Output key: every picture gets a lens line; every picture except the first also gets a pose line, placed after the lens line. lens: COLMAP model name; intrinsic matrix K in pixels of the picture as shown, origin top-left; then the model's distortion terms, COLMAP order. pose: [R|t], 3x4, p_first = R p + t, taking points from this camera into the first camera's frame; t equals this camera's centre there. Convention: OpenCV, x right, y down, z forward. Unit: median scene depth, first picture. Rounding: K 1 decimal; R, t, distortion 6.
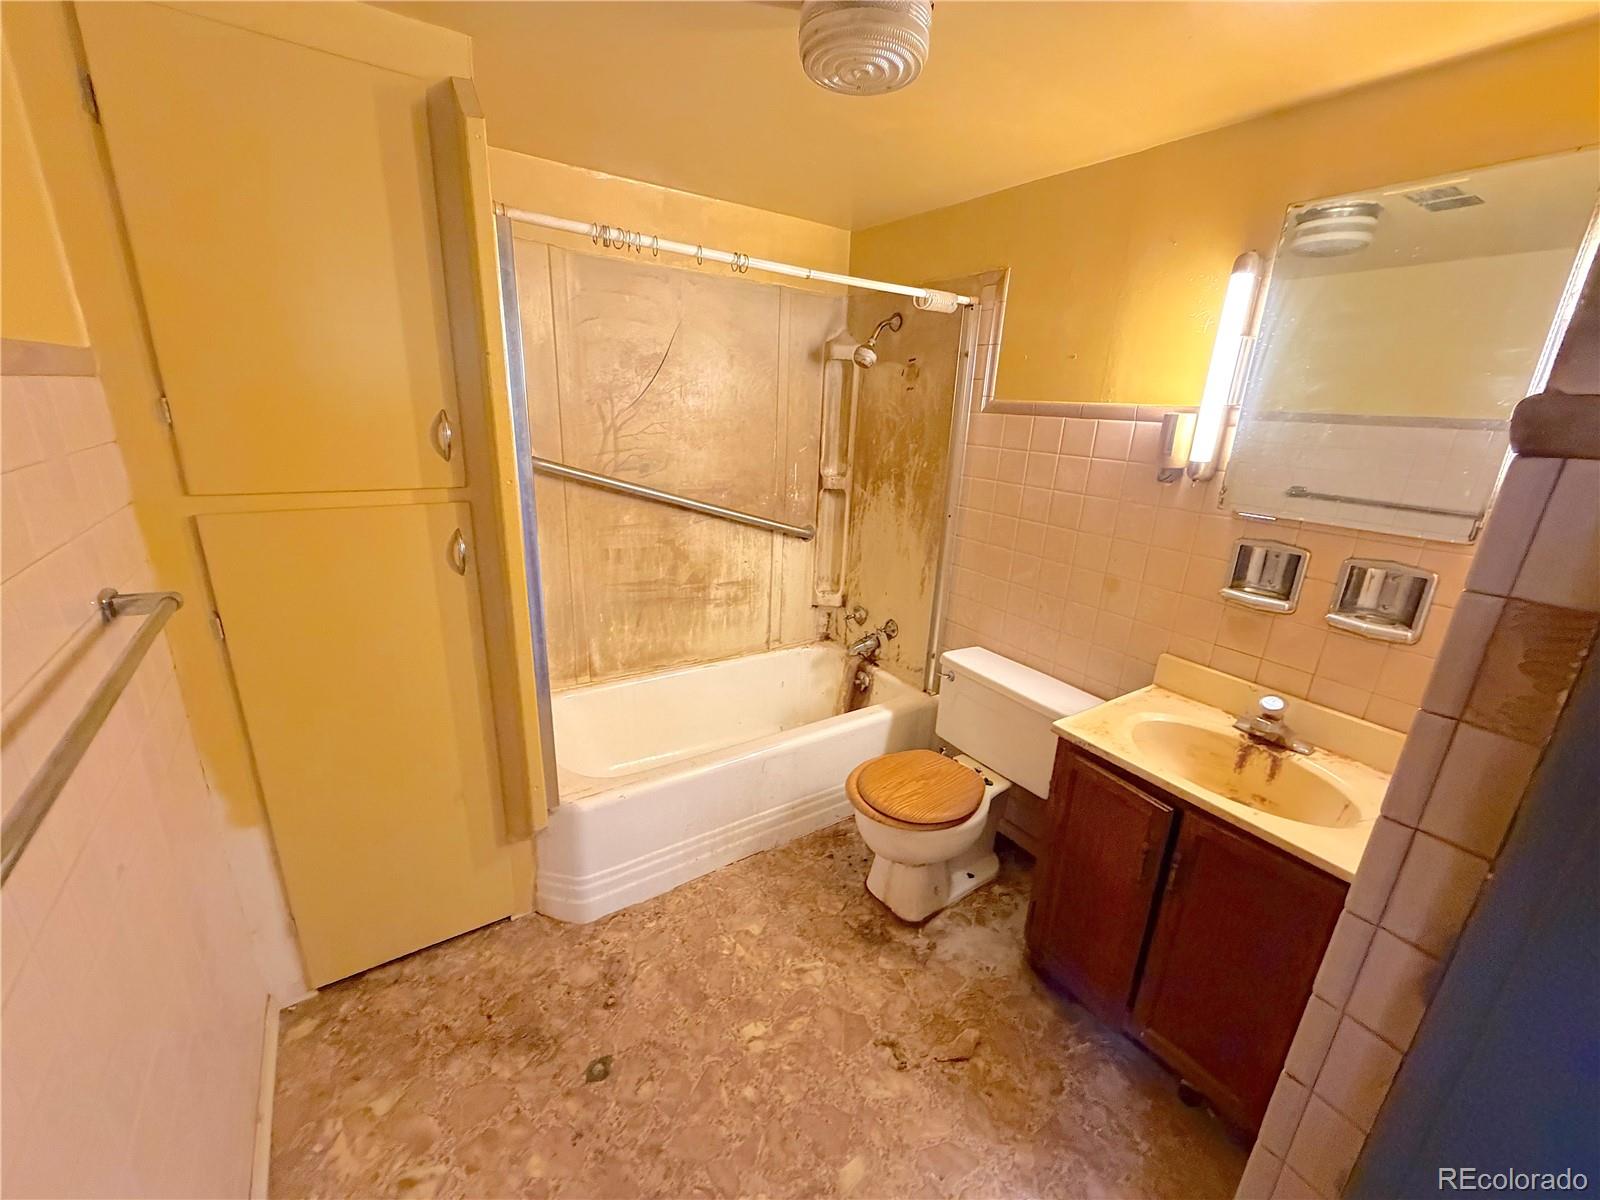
lens RADIAL K [[638.4, 0, 798.0], [0, 638.4, 598.2], [0, 0, 1]] dist [-0.000377, -0.000086]
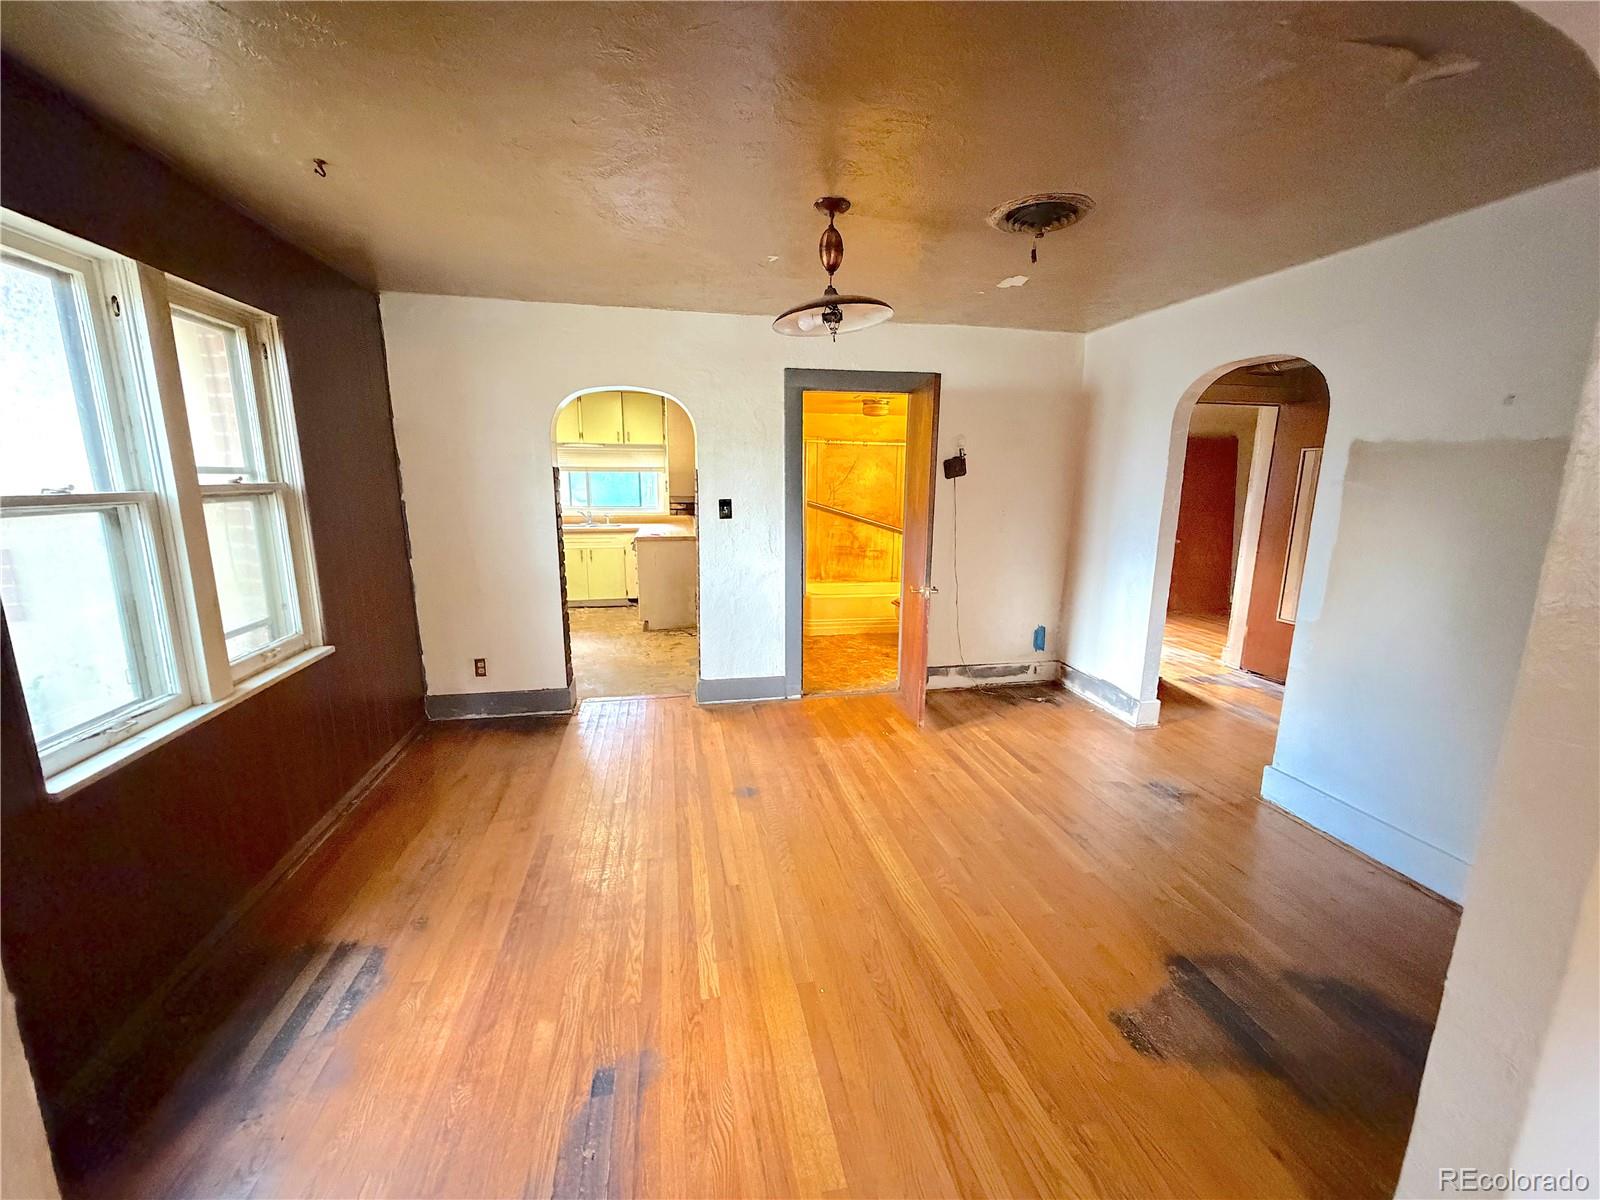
lens RADIAL K [[638.4, 0, 798.3], [0, 638.4, 598.0], [0, 0, 1]] dist [-0.000377, -0.000086]
pose [[0.919439, 0.036310, -0.391554, 0.657246], [-0.084356, 0.990759, -0.106208, 0.491150], [0.384079, 0.130681, 0.914005, -1.519128]]
